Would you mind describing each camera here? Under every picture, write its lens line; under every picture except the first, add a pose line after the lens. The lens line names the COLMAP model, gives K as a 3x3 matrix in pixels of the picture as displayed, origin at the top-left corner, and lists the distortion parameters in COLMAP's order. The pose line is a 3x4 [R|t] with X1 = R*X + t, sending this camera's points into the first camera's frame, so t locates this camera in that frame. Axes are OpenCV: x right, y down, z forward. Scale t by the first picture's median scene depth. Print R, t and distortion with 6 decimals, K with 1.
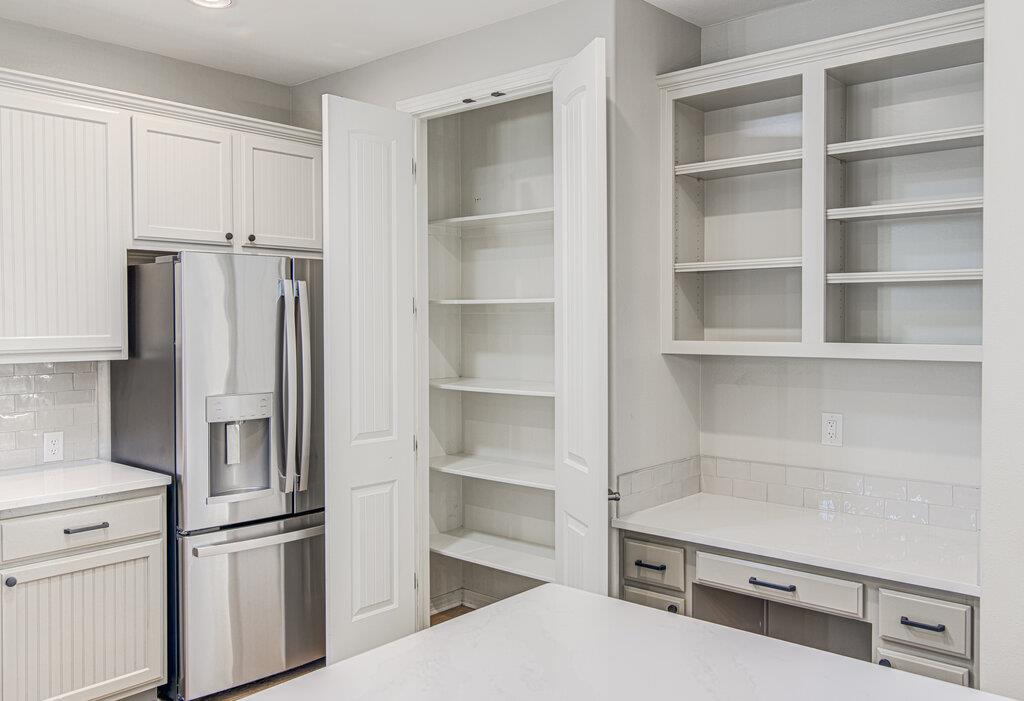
lens RADIAL K [[838.2, 0, 514.0], [0, 838.2, 329.2], [0, 0, 1]] dist [0.009372, -0.010553]
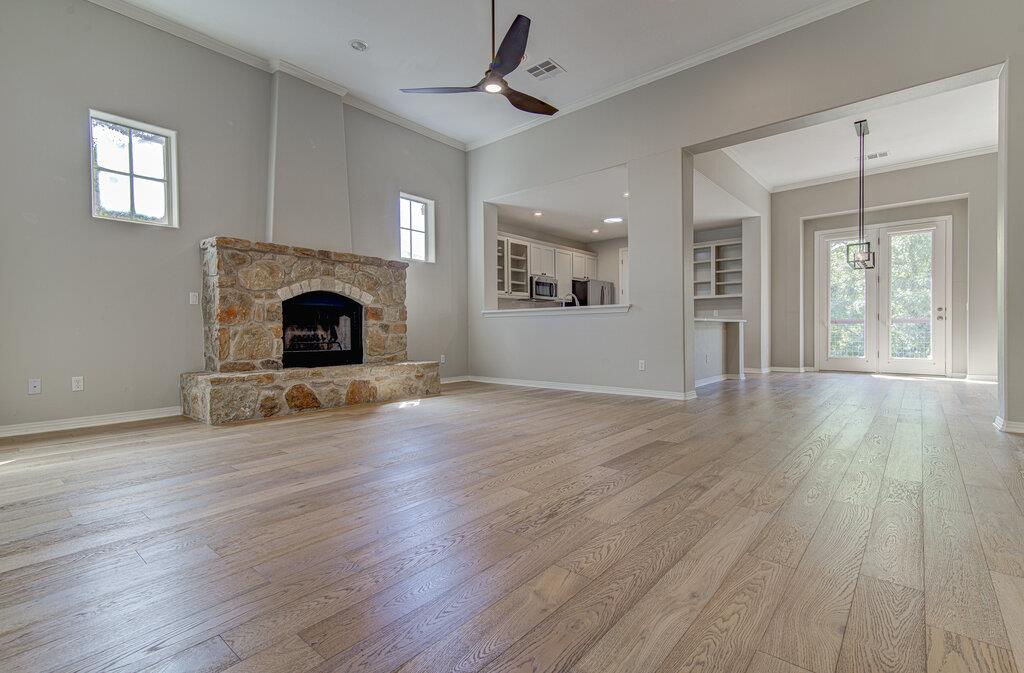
lens RADIAL K [[470.8, 0, 515.5], [0, 470.8, 333.9], [0, 0, 1]] dist [0.024444, -0.000136]
pose [[0.999963, -0.004227, 0.007430, -0.868038], [0.004268, 0.999976, -0.005465, 0.252707], [-0.007406, 0.005497, 0.999957, -1.885943]]
